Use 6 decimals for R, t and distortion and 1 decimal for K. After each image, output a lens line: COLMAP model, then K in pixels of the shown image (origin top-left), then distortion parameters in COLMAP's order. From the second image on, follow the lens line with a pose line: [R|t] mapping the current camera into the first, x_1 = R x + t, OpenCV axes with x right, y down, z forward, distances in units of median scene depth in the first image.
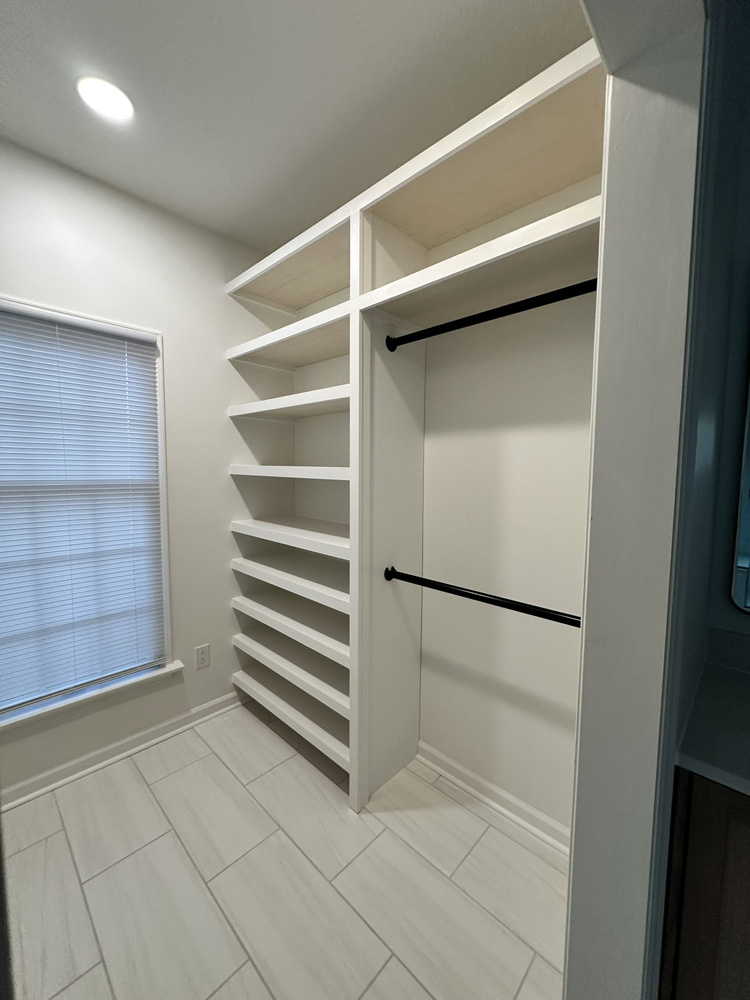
lens RADIAL K [[401.1, 0, 376.3], [0, 401.1, 499.7], [0, 0, 1]] dist [-0.001641, -0.000005]
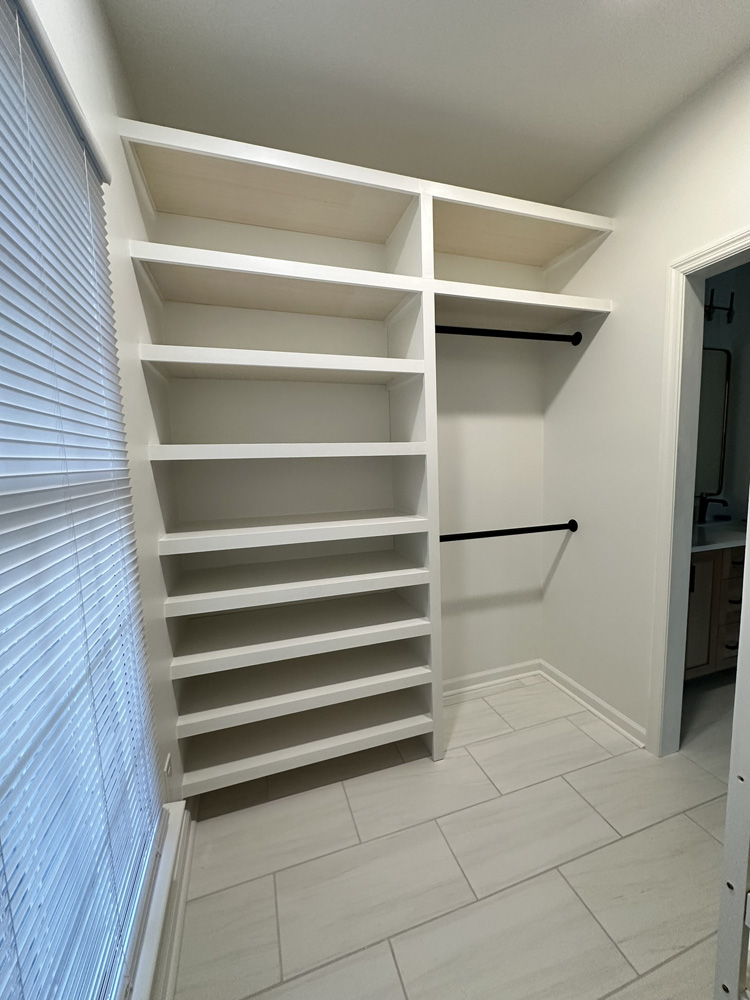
lens RADIAL K [[401.1, 0, 381.1], [0, 401.1, 496.9], [0, 0, 1]] dist [-0.001641, -0.000005]
pose [[0.450840, -0.101765, 0.886785, -0.763717], [0.081274, 0.994033, 0.072753, -0.018917], [-0.888897, 0.039272, 0.456421, 0.461687]]
